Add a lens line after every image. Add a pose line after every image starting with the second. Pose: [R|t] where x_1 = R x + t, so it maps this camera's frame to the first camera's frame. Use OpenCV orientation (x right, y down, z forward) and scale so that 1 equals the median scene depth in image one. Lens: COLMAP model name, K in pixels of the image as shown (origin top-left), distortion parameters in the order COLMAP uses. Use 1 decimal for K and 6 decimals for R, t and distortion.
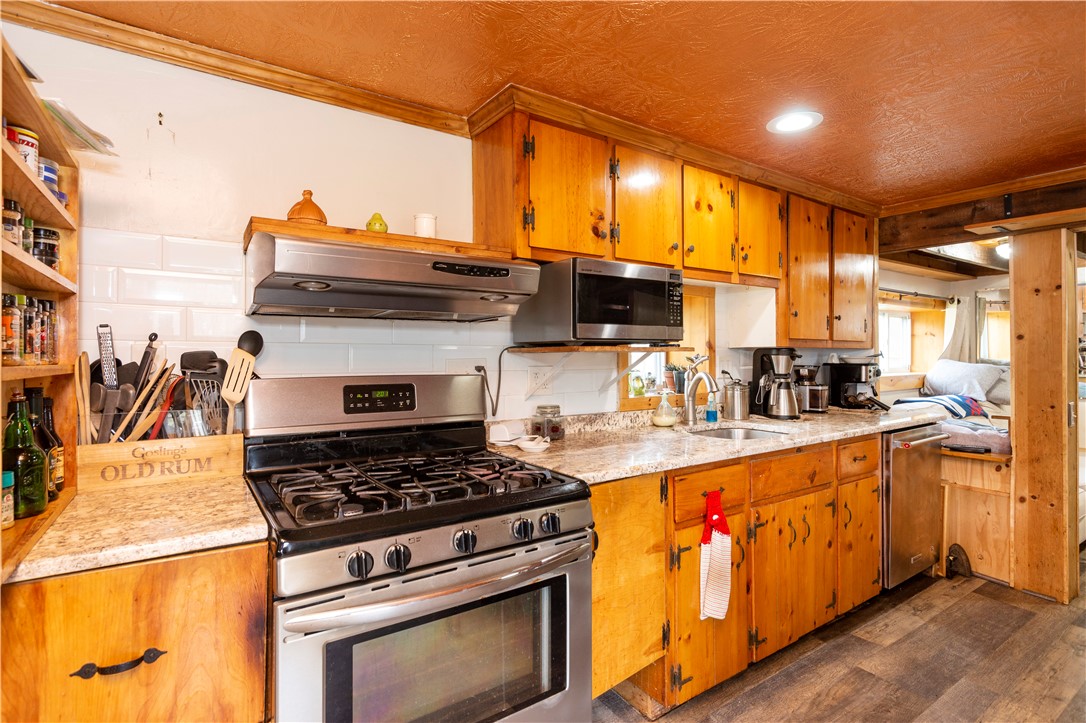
lens RADIAL K [[497.7, 0, 537.5], [0, 497.7, 354.6], [0, 0, 1]] dist [-0.001144, 0.000768]
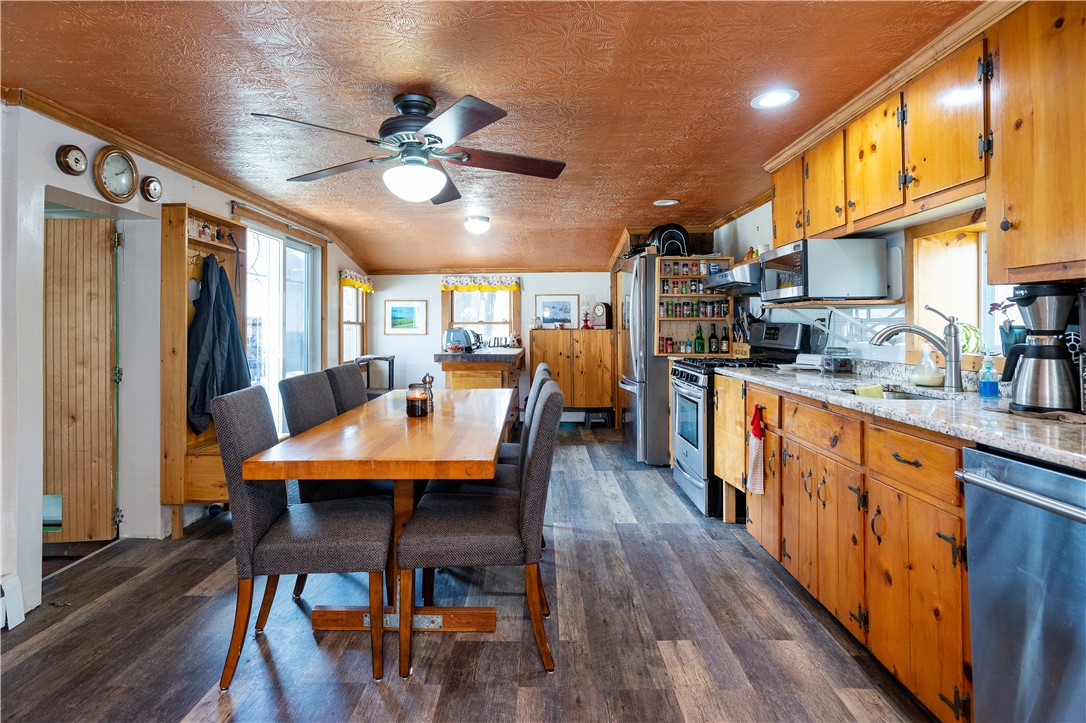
lens RADIAL K [[531.5, 0, 531.5], [0, 531.5, 318.4], [0, 0, 1]] dist [-0.001928, 0.000364]
pose [[-0.552248, -0.008236, -0.833639, 1.780026], [0.006319, 0.999881, -0.014065, 0.041346], [0.833656, -0.013035, -0.552130, 1.174339]]
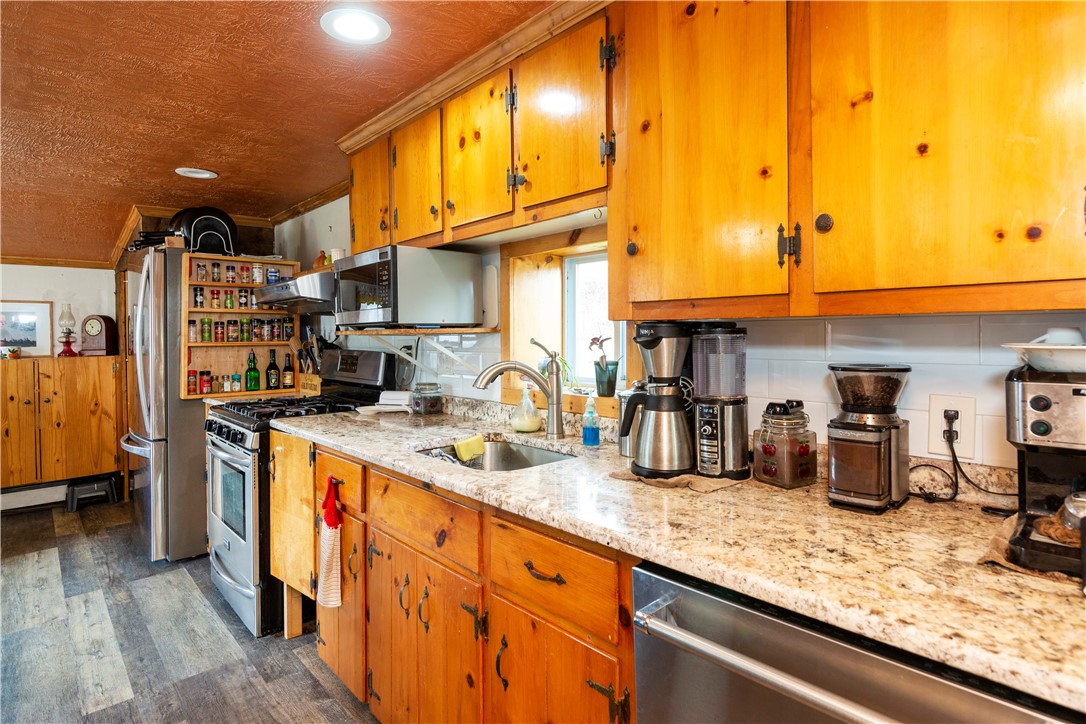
lens RADIAL K [[559.1, 0, 541.9], [0, 559.1, 337.9], [0, 0, 1]] dist [-0.002909, 0.001950]
pose [[0.178613, 0.006154, -0.983900, 1.362682], [0.012506, 0.999885, 0.008524, -0.005130], [0.983840, -0.013827, 0.178516, 1.095390]]
